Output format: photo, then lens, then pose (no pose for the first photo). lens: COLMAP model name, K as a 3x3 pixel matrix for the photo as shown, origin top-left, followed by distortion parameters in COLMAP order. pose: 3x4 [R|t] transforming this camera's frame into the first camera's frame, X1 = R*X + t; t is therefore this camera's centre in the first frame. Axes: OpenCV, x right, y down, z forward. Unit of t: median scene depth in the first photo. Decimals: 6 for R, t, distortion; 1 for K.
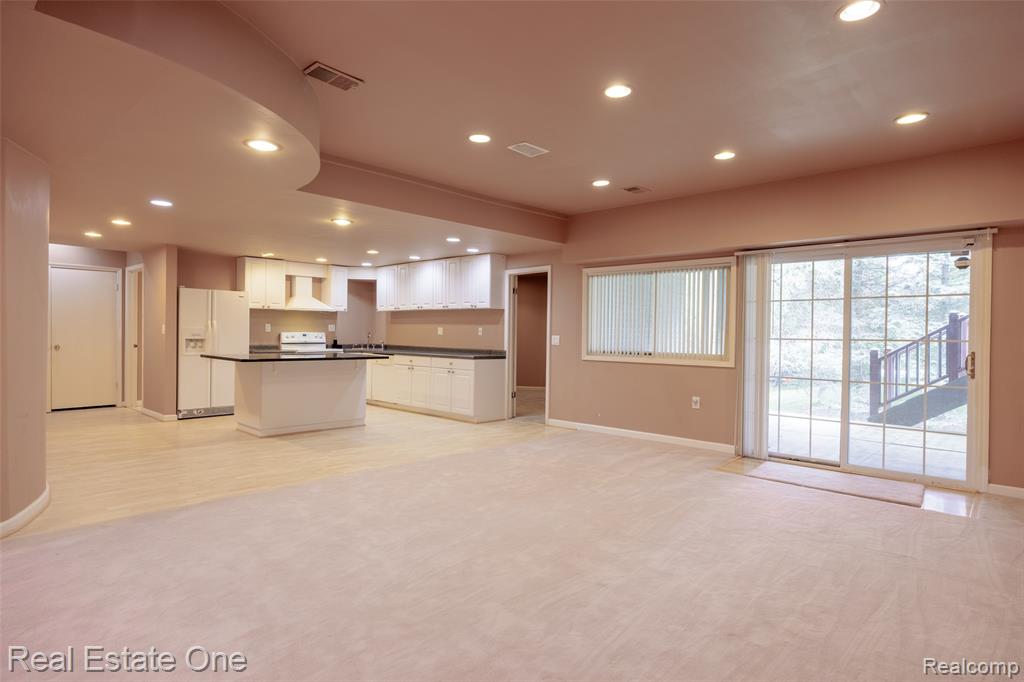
lens RADIAL K [[549.5, 0, 512.2], [0, 549.5, 338.4], [0, 0, 1]] dist [-0.000933, -0.001462]
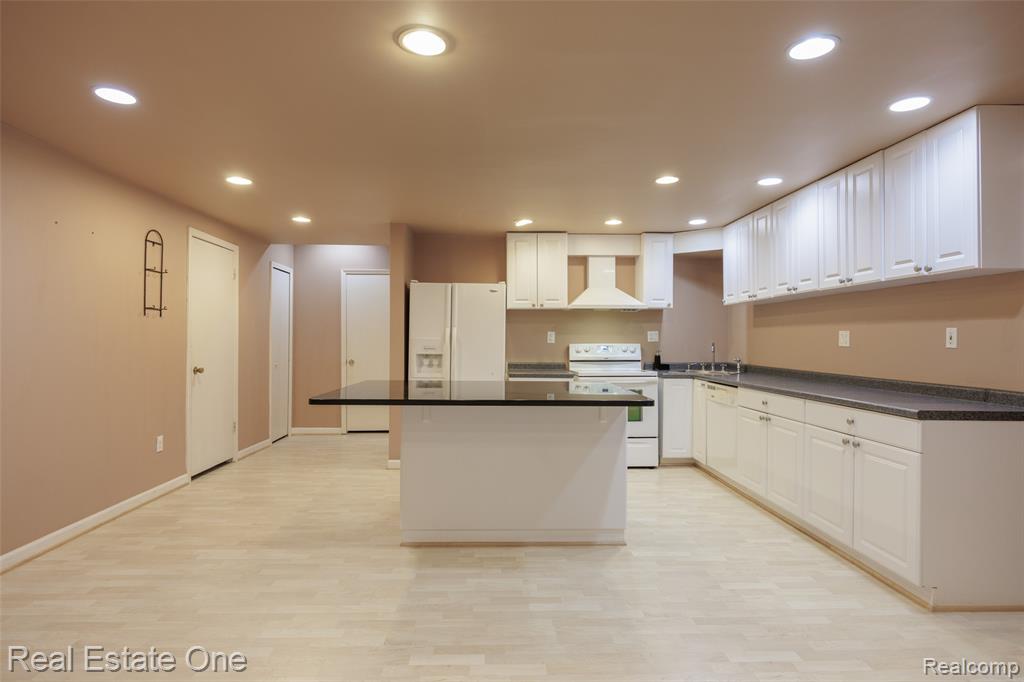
lens RADIAL K [[549.5, 0, 510.4], [0, 549.5, 335.6], [0, 0, 1]] dist [-0.000933, -0.001462]
pose [[0.709588, -0.018130, -0.704384, -0.007337], [-0.000142, 0.999665, -0.025874, -0.004106], [0.704617, 0.018460, 0.709348, 0.491519]]
